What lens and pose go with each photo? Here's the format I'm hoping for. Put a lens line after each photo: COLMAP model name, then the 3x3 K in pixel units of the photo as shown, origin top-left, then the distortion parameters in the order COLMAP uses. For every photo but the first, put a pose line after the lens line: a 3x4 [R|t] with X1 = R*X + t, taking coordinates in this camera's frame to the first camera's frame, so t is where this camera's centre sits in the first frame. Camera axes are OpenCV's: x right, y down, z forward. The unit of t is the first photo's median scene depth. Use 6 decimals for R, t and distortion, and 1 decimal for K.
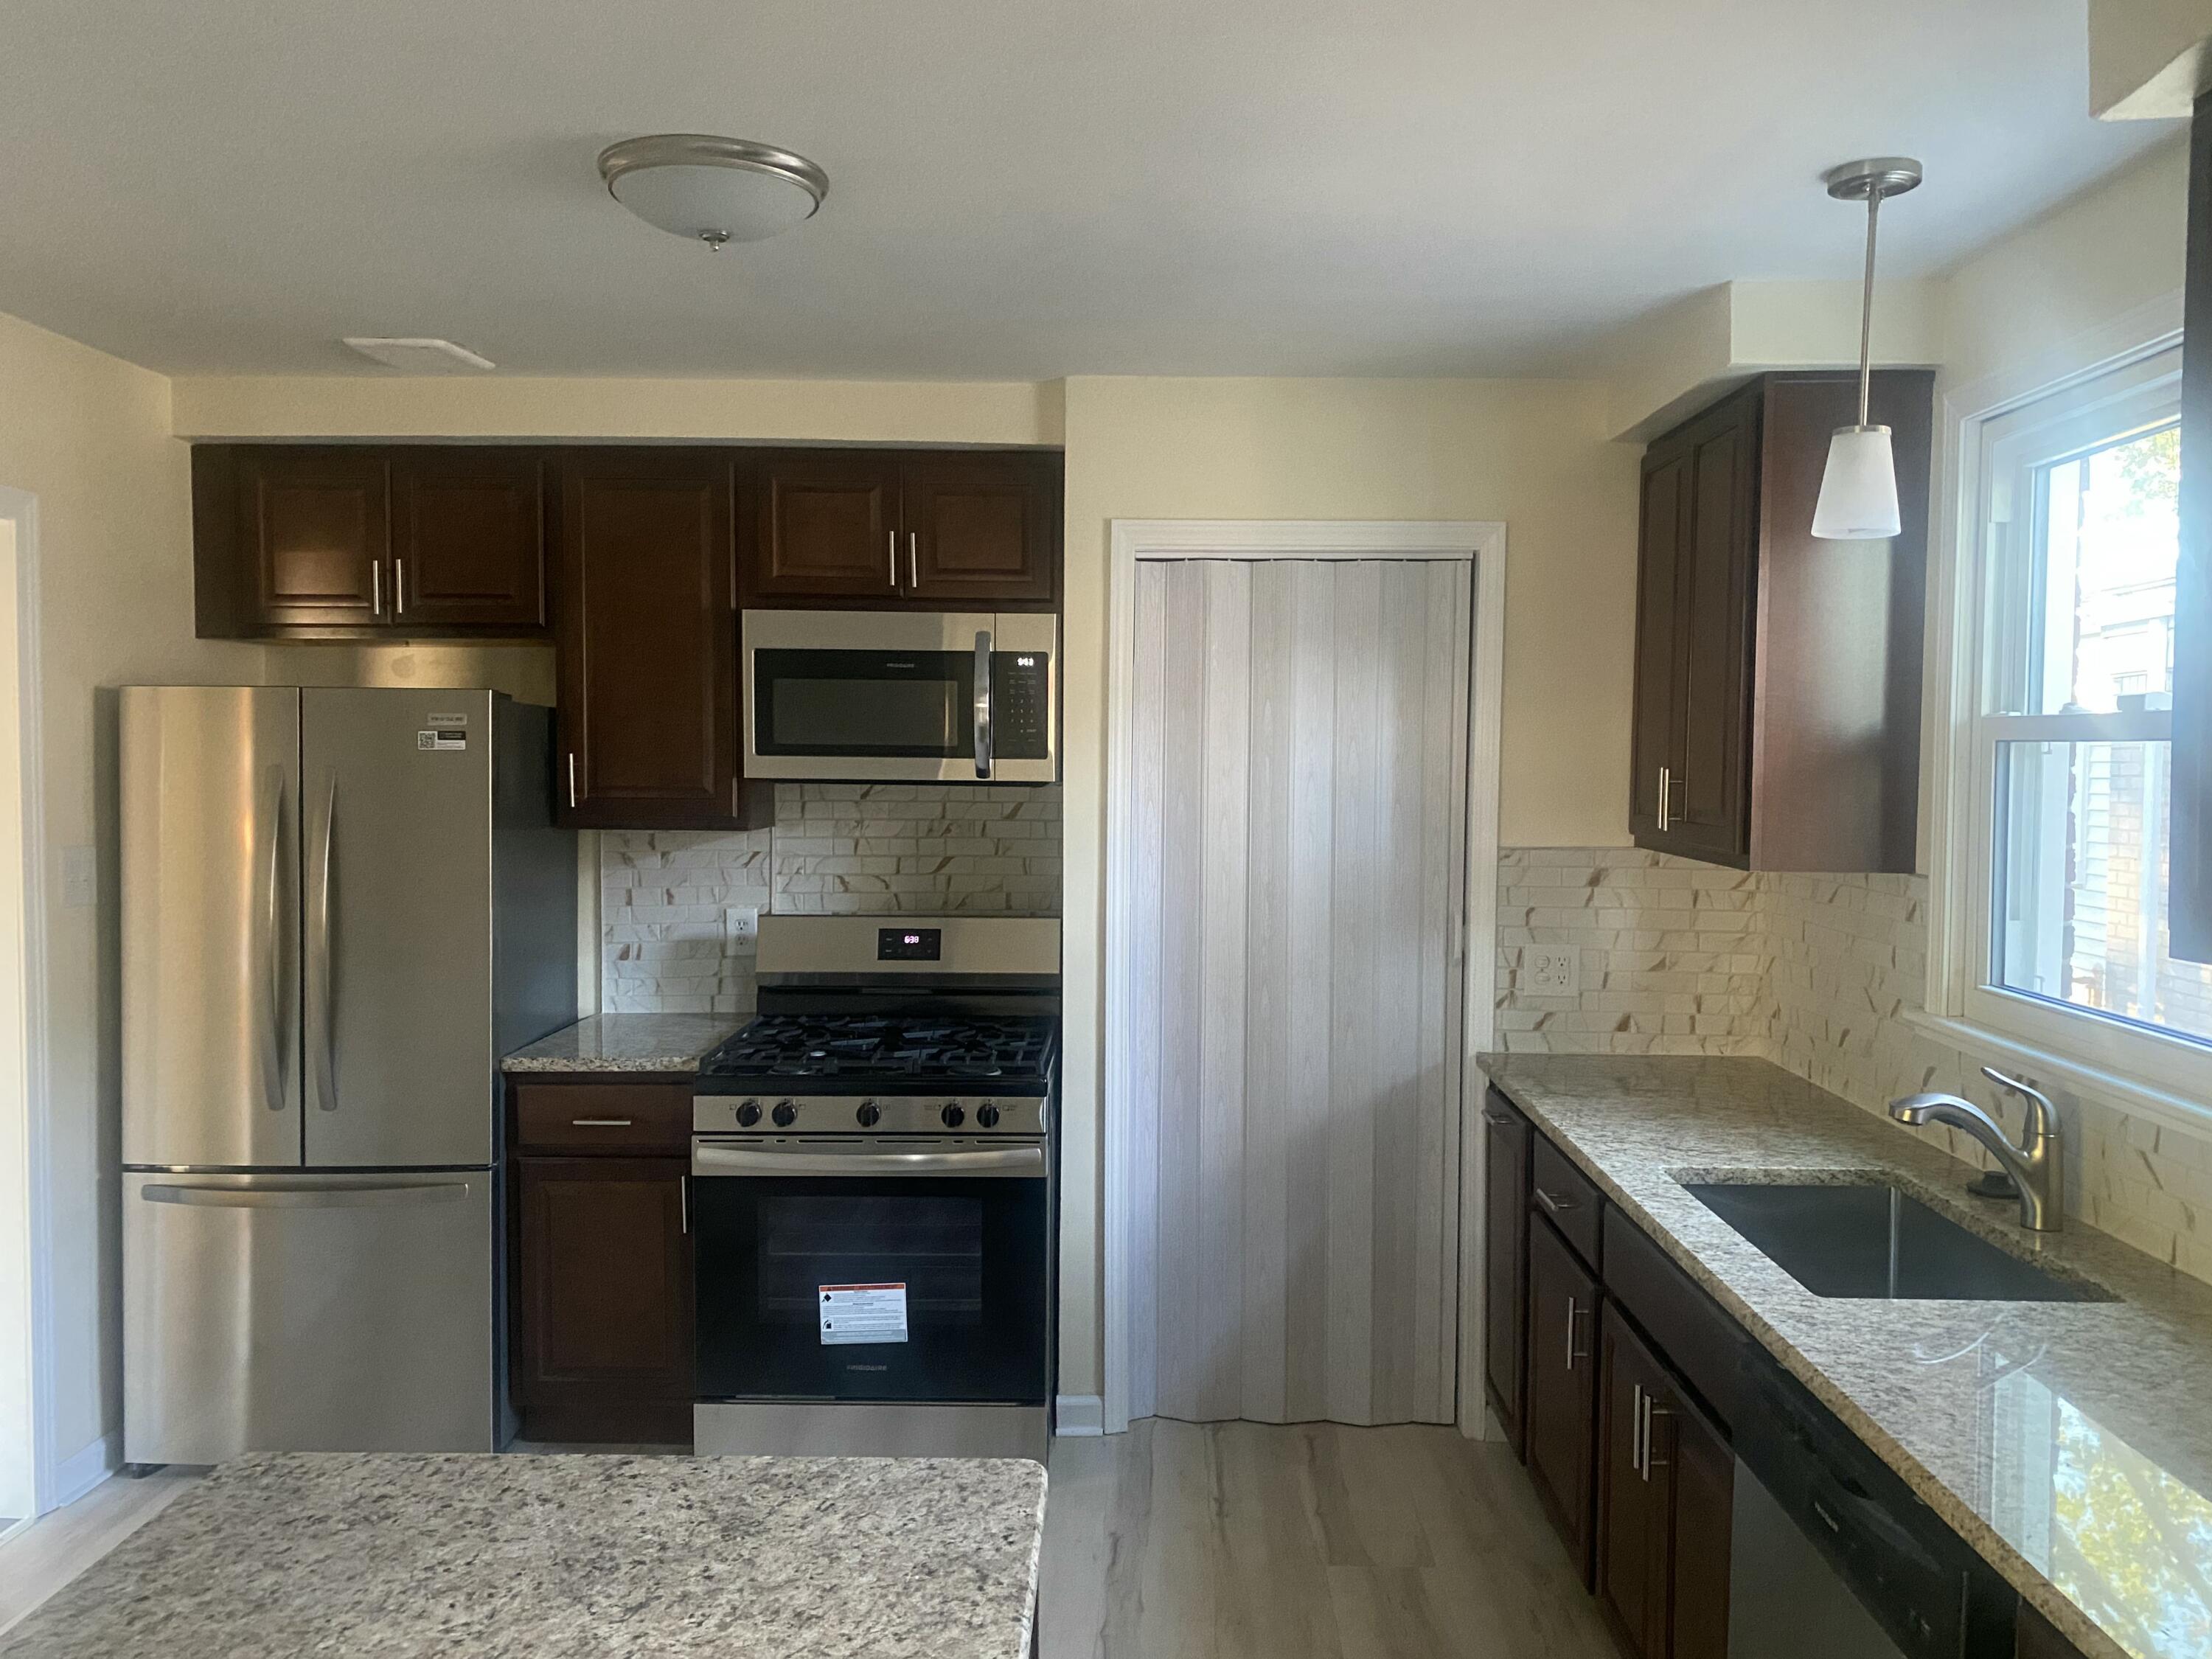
lens RADIAL K [[1705.8, 0, 1114.3], [0, 1705.8, 825.5], [0, 0, 1]] dist [0.055162, -0.060601]
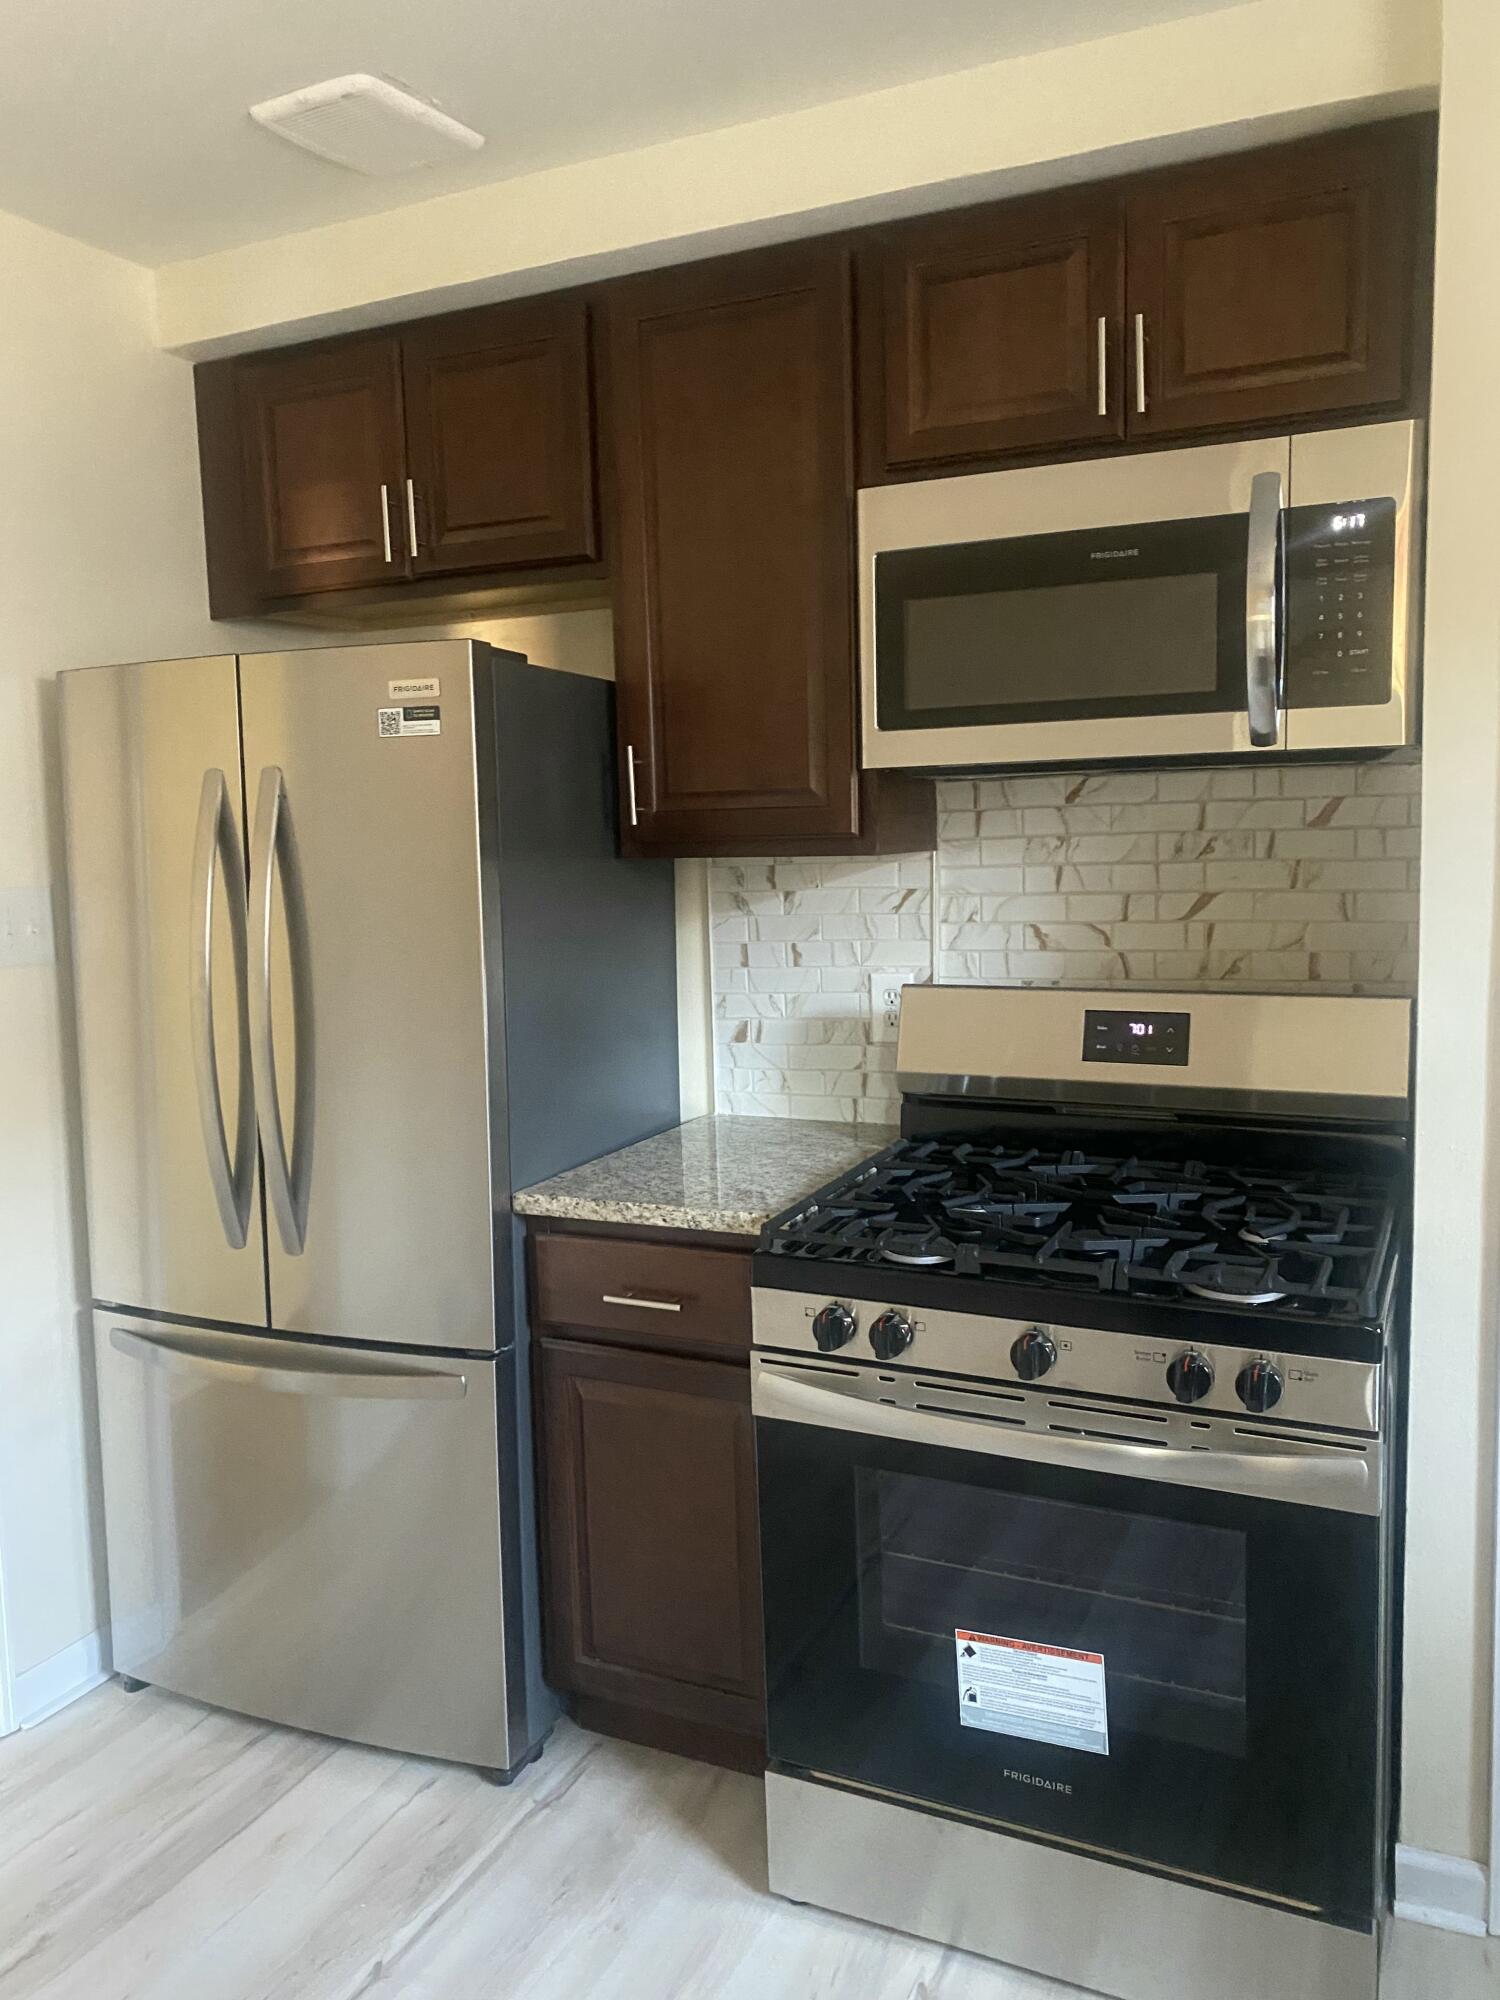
lens RADIAL K [[1542.3, 0, 747.8], [0, 1542.3, 989.3], [0, 0, 1]] dist [0.055162, -0.060601]
pose [[0.910787, 0.015061, -0.412602, -0.020230], [0.014612, 0.997533, 0.068668, 0.013682], [0.412618, -0.068570, 0.908319, 0.470433]]
